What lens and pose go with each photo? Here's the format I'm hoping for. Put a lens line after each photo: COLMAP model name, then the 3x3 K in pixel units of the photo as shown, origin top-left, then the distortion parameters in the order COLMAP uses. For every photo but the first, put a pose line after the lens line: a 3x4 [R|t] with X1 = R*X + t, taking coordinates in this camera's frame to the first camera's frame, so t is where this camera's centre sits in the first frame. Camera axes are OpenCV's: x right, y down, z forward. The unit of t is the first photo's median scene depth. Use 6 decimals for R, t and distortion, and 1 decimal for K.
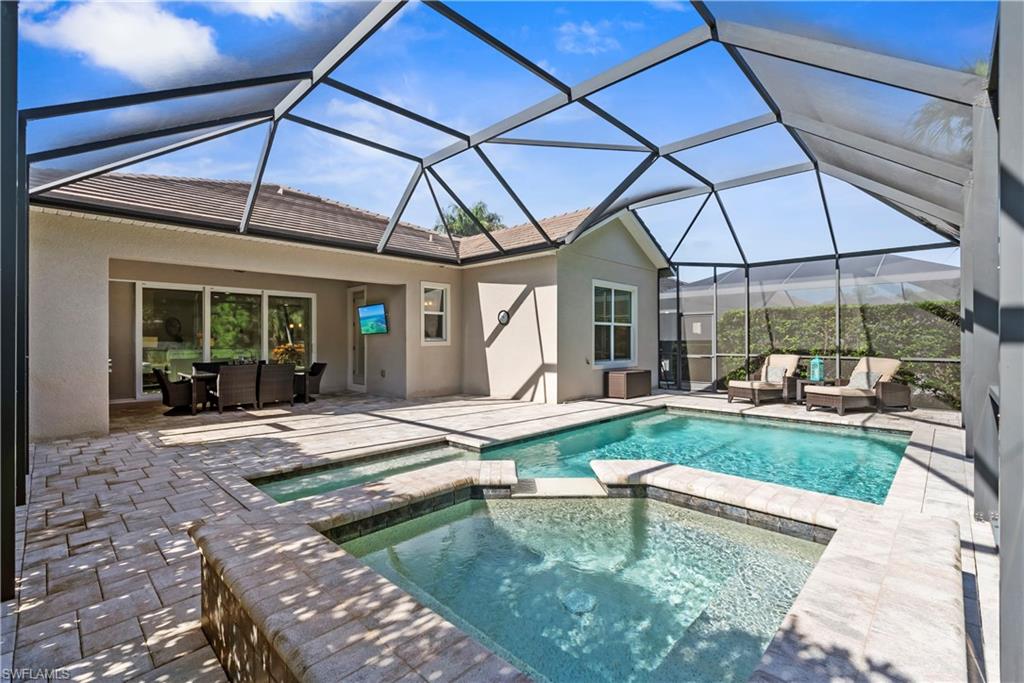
lens RADIAL K [[450.5, 0, 509.0], [0, 450.5, 340.5], [0, 0, 1]] dist [-0.001274, 0.000758]
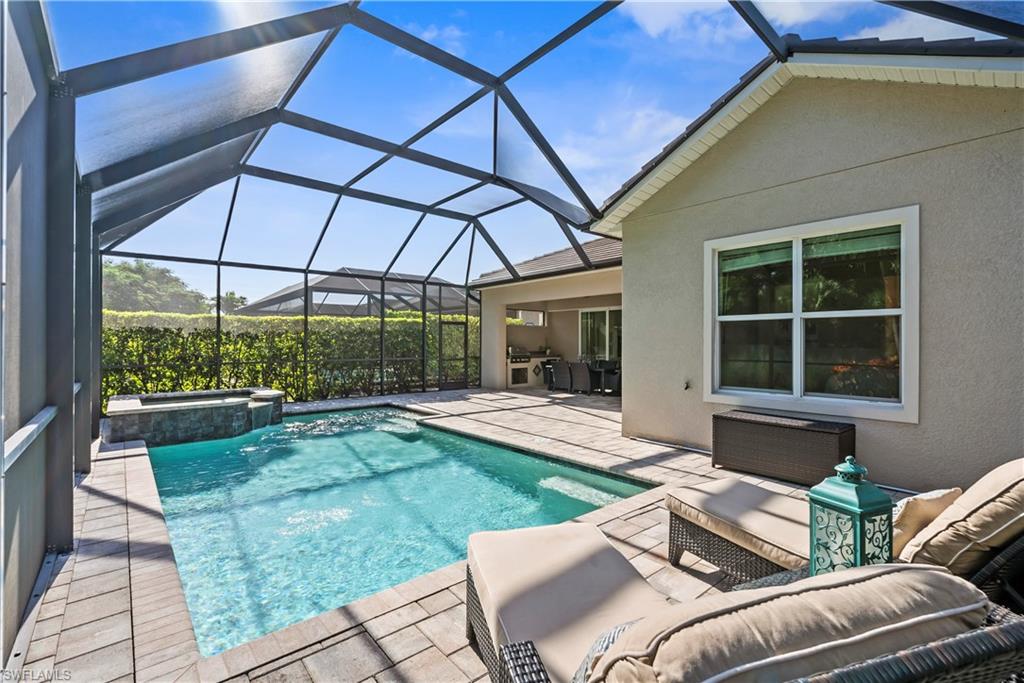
lens RADIAL K [[450.5, 0, 511.3], [0, 450.5, 340.9], [0, 0, 1]] dist [-0.001274, 0.000758]
pose [[-0.079244, -0.000786, -0.996855, 0.714331], [0.004621, 0.999989, -0.001156, -0.010625], [0.996845, -0.004698, -0.079239, 0.737913]]
